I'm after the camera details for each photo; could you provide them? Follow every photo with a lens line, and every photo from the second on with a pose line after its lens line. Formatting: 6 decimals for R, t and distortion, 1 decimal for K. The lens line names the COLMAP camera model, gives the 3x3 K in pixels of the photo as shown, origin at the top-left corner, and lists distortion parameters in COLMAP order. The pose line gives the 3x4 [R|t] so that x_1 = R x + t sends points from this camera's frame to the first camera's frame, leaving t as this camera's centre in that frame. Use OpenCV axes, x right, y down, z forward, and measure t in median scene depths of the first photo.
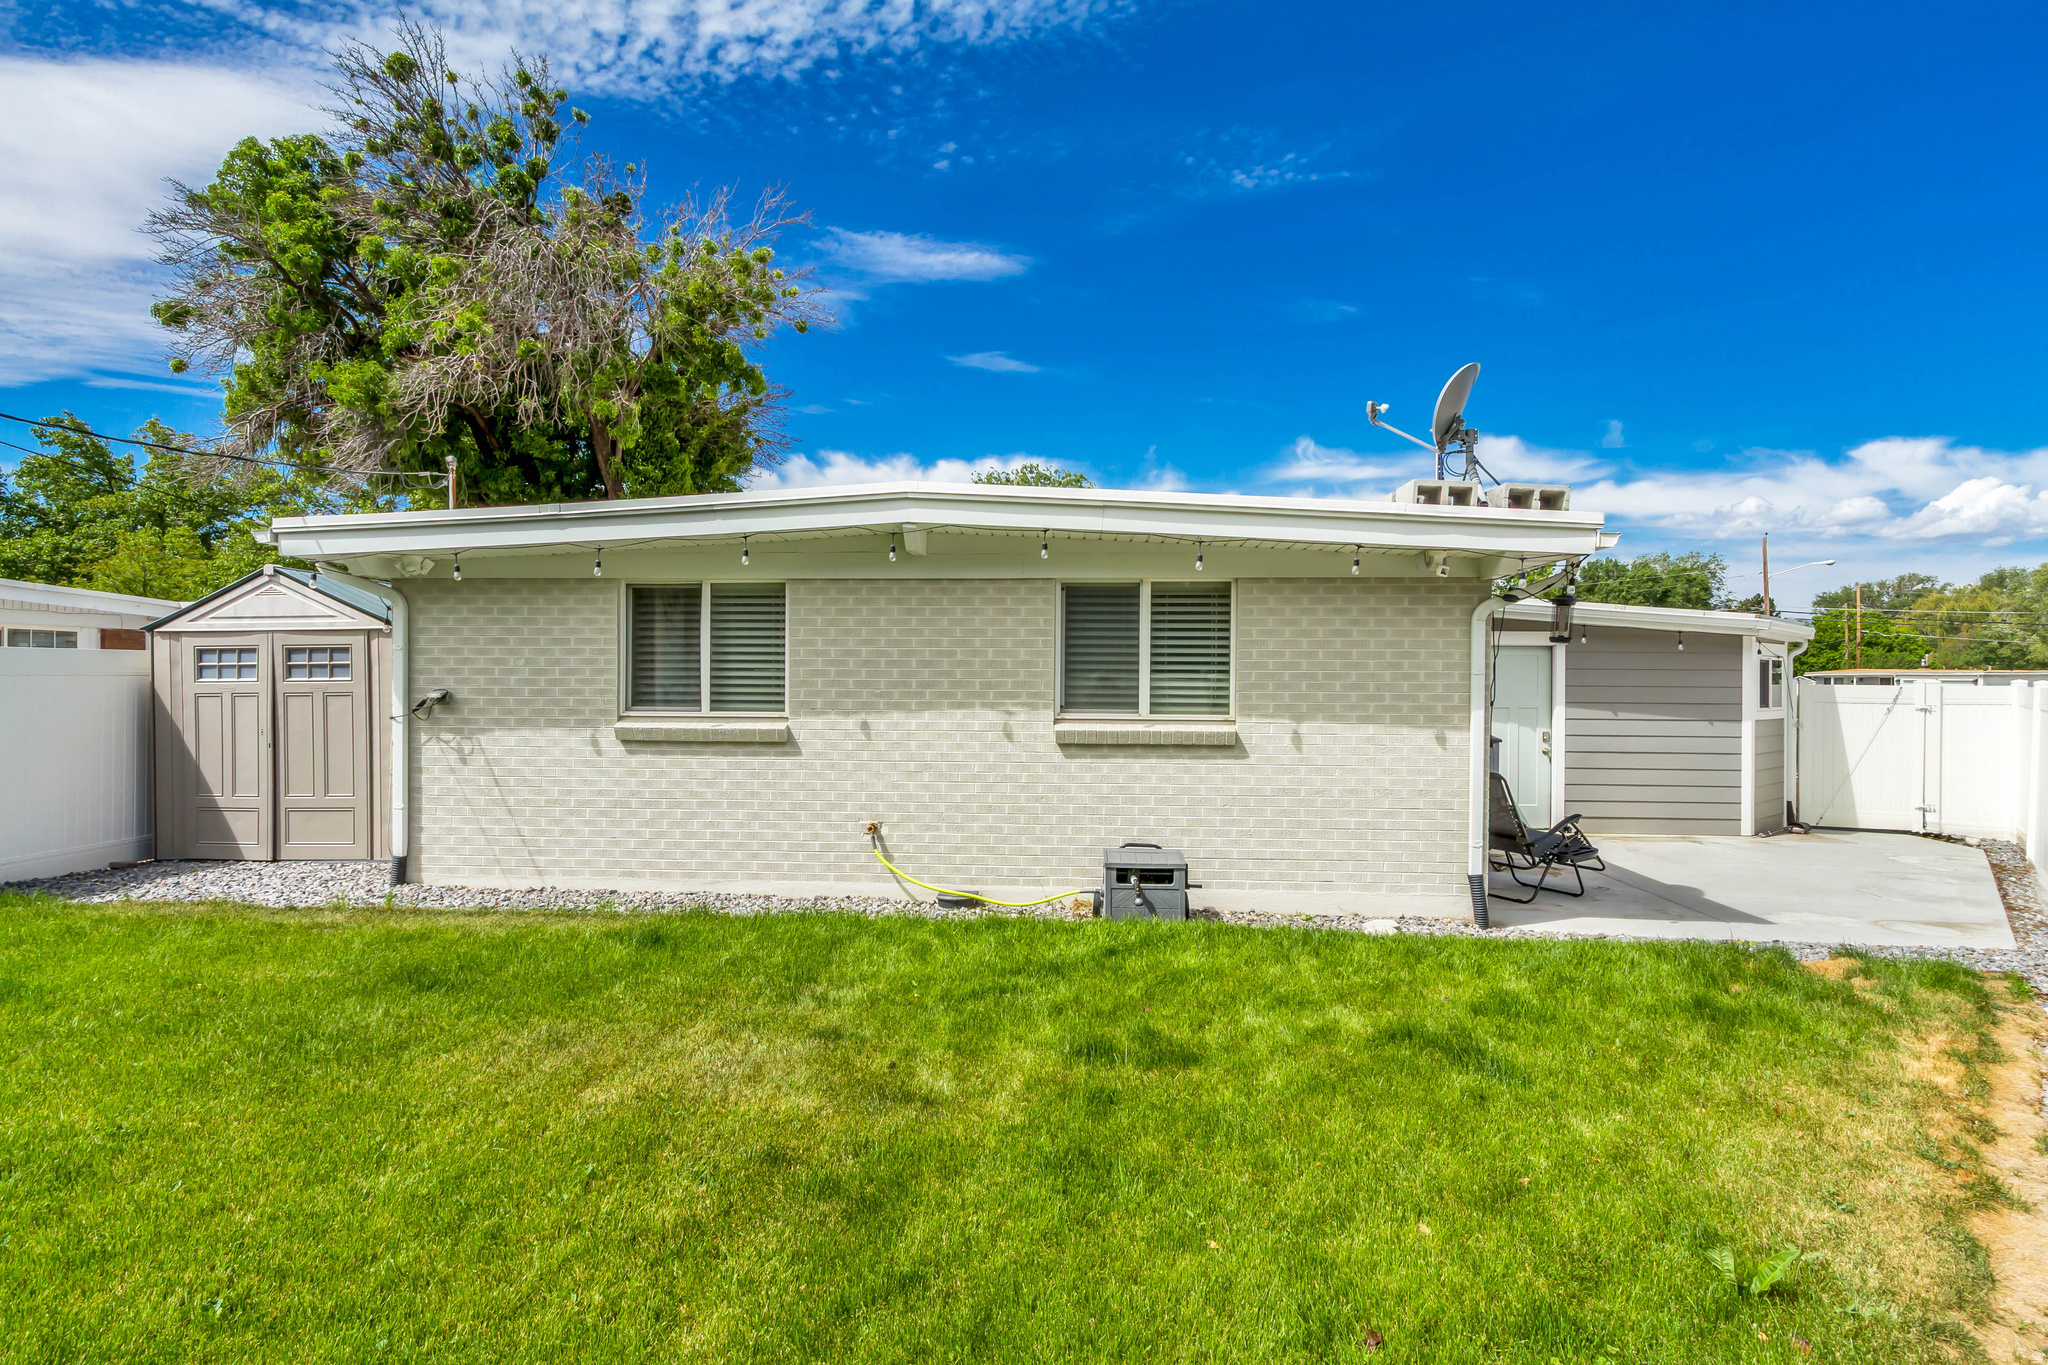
lens RADIAL K [[1108.9, 0, 1024.0], [0, 1108.9, 681.0], [0, 0, 1]] dist [0.007752, 0.000708]
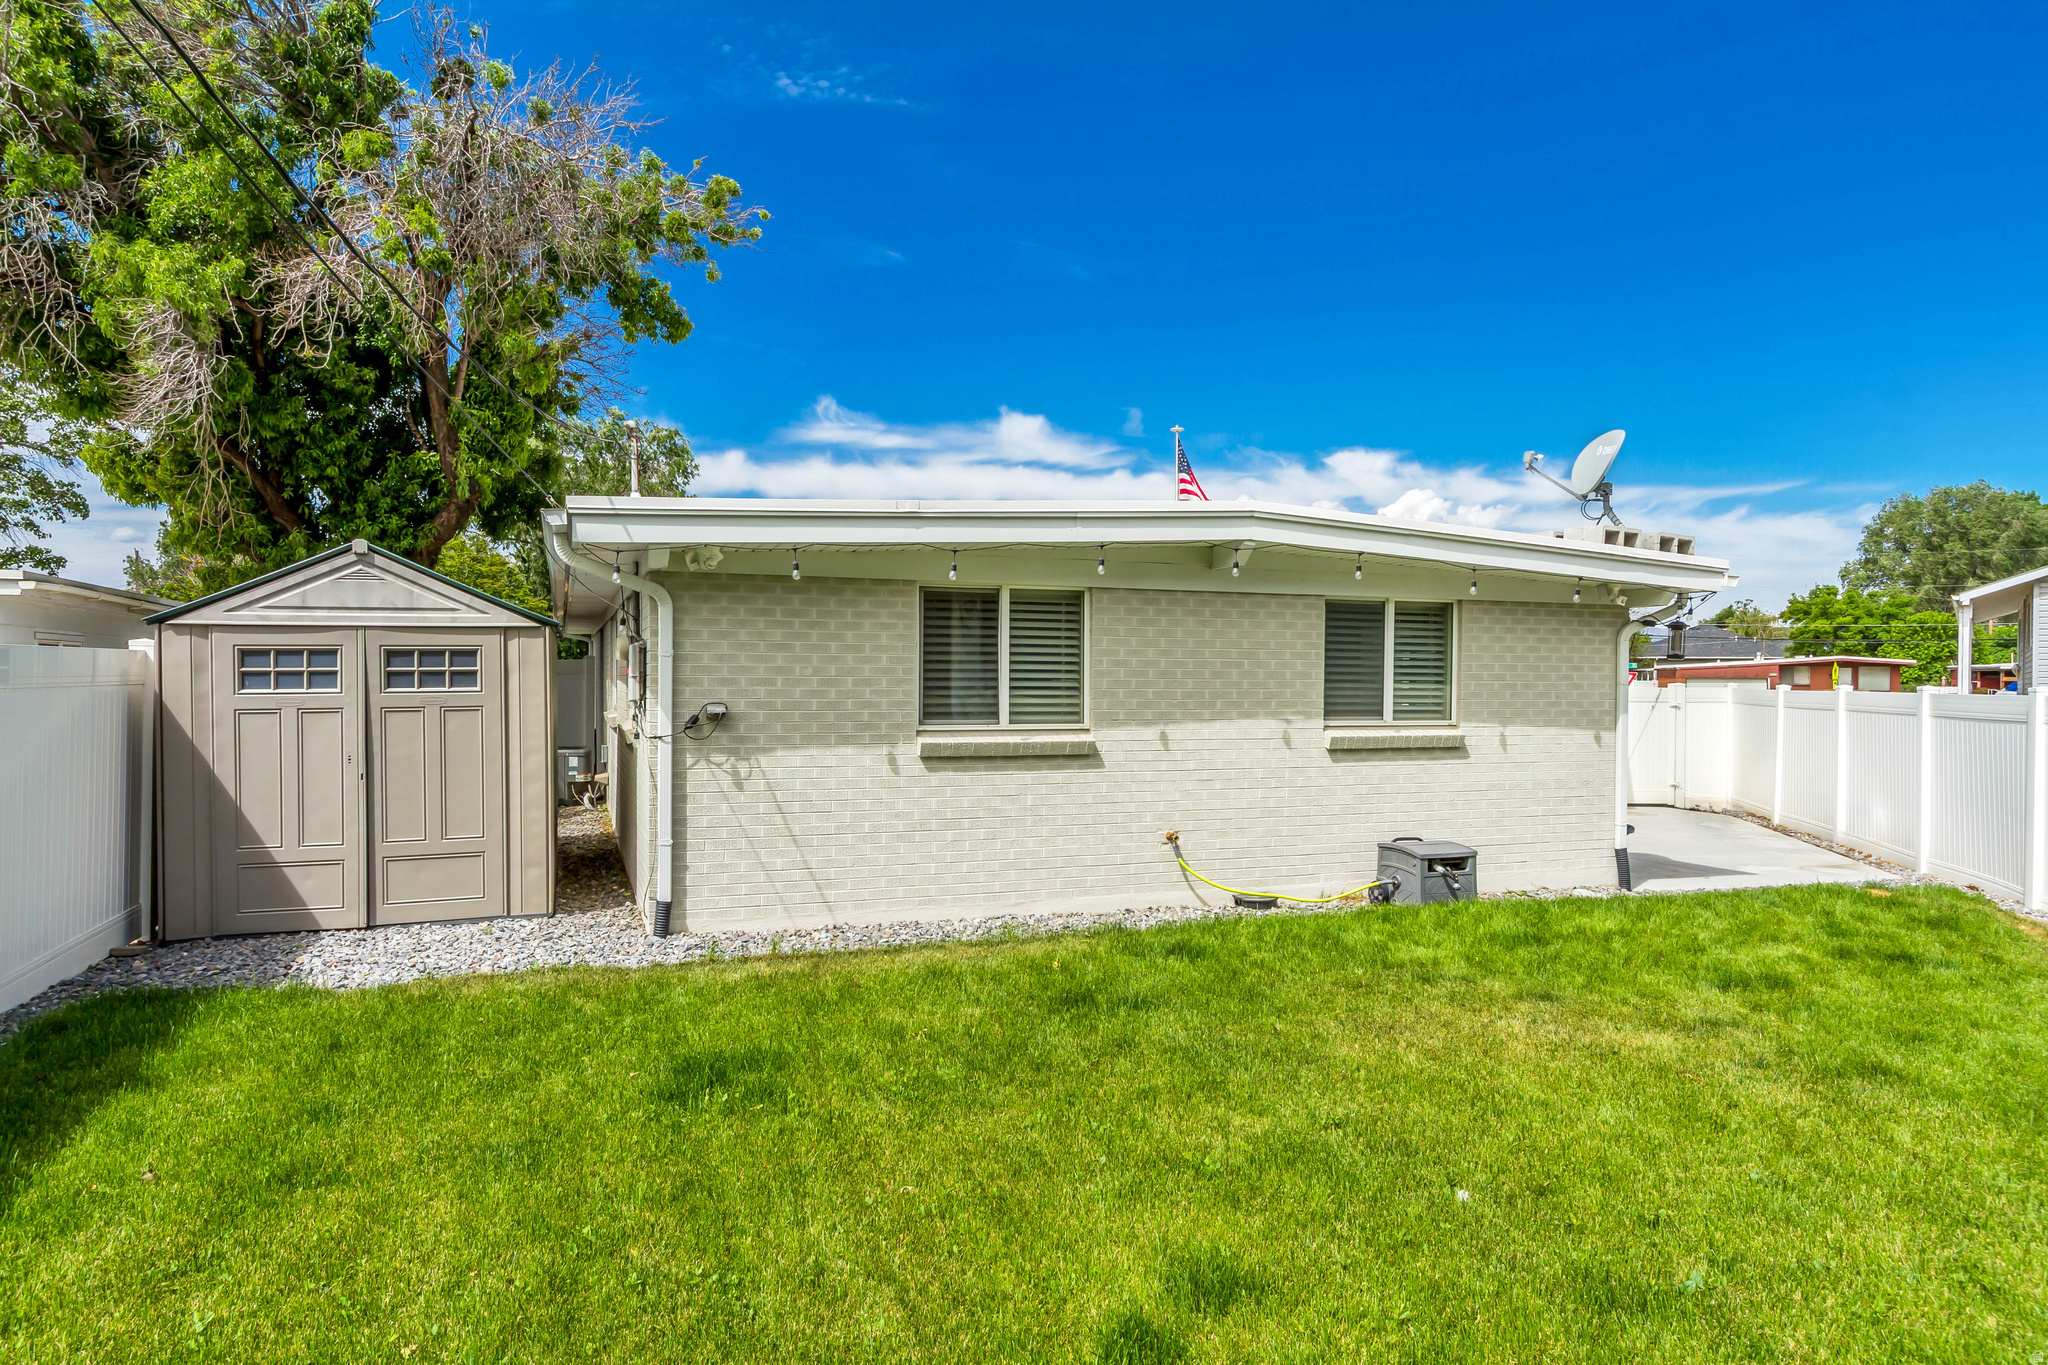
lens RADIAL K [[1348.0, 0, 1024.3], [0, 1348.0, 693.2], [0, 0, 1]] dist [0.019156, -0.000102]
pose [[0.894558, -0.004517, 0.446930, -0.782282], [-0.000762, 0.999932, 0.011633, -0.012290], [-0.446952, -0.010747, 0.894493, -0.034771]]
